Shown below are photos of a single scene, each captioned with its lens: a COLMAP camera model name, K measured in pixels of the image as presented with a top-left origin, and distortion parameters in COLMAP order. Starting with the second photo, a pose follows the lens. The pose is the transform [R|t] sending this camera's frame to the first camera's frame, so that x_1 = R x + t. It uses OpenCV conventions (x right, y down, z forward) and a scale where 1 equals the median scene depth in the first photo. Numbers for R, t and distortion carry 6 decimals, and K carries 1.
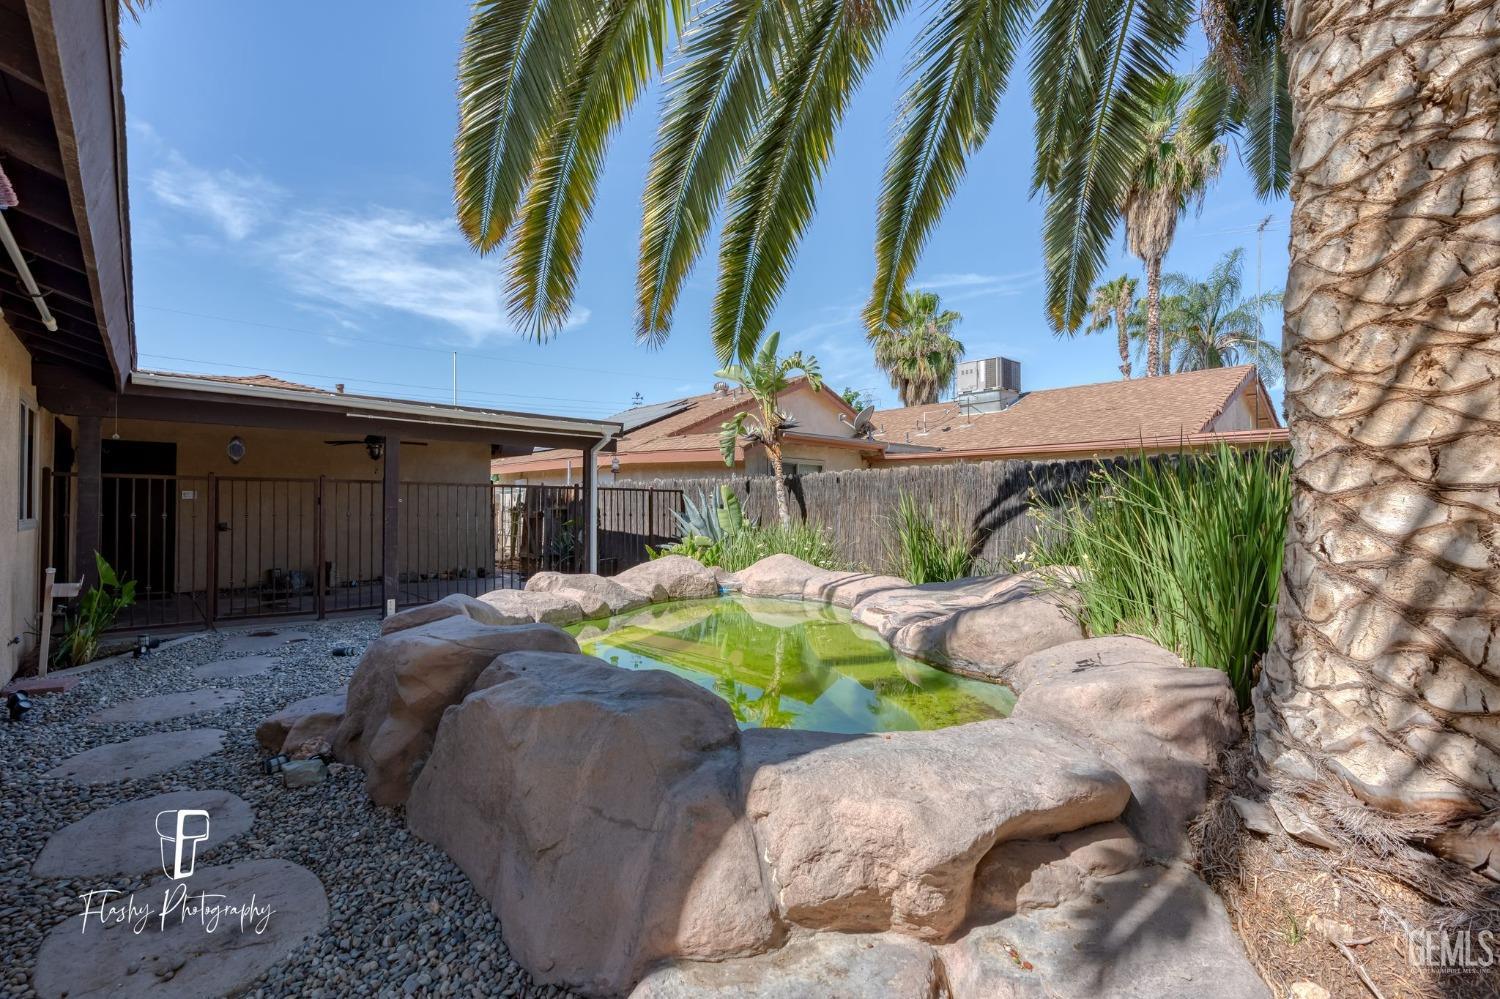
lens RADIAL K [[669.5, 0, 745.9], [0, 669.5, 493.5], [0, 0, 1]] dist [-0.006830, 0.000827]
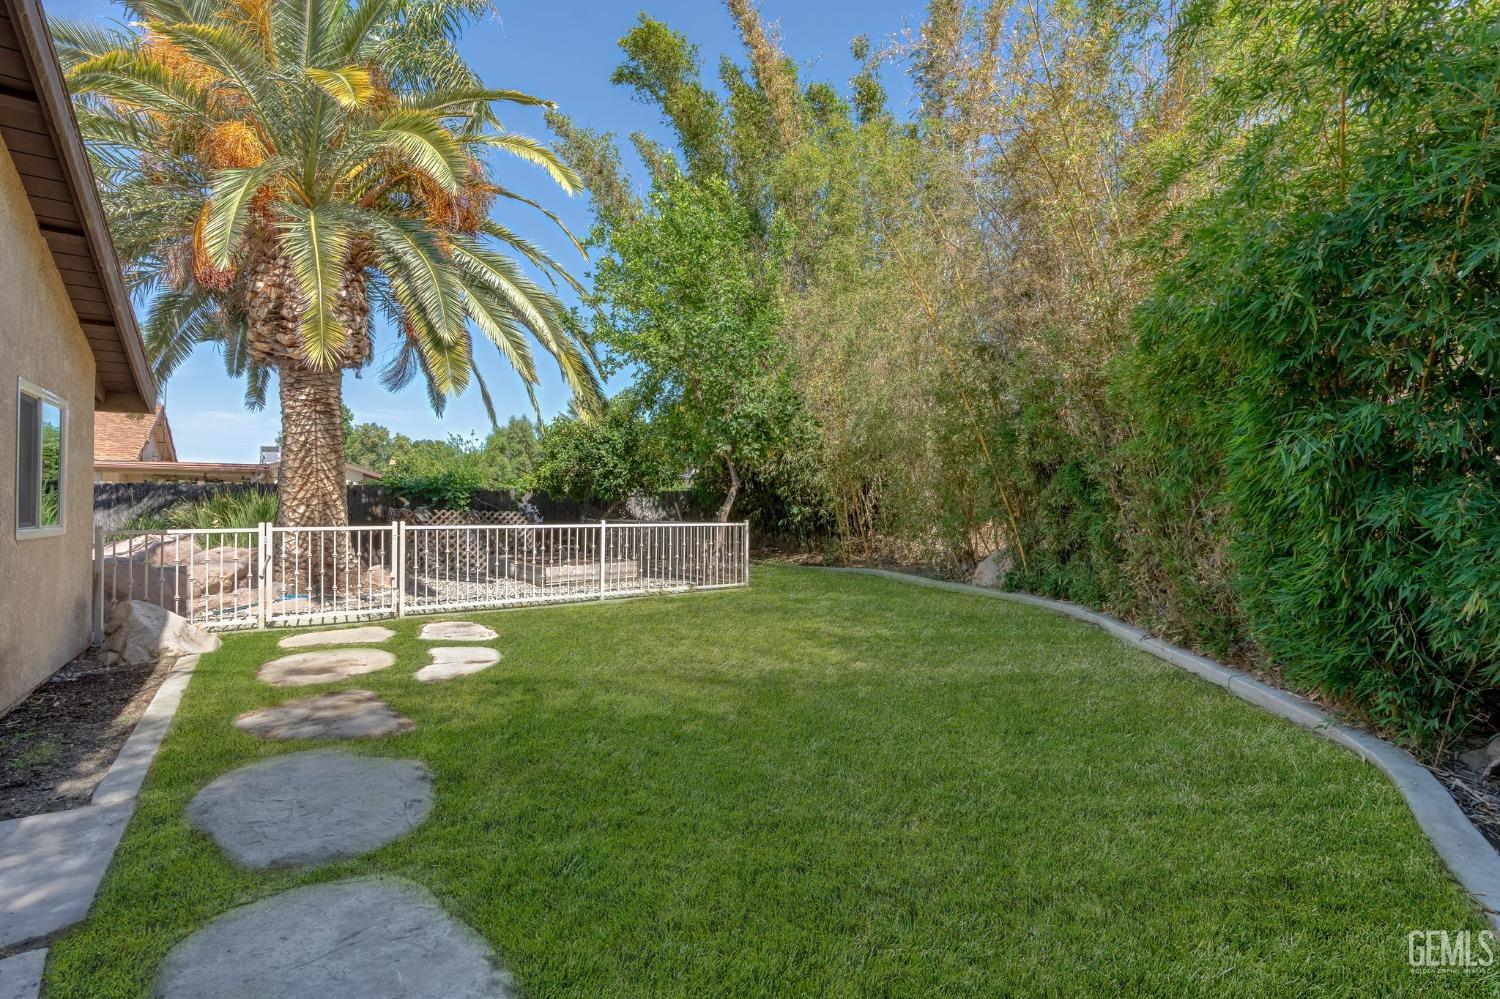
lens RADIAL K [[669.5, 0, 745.9], [0, 669.5, 493.5], [0, 0, 1]] dist [-0.006830, 0.000827]
pose [[0.125362, 0.004892, 0.992099, -4.388792], [-0.008995, 0.999952, -0.003794, -0.125578], [-0.992070, -0.008448, 0.125400, -3.636657]]
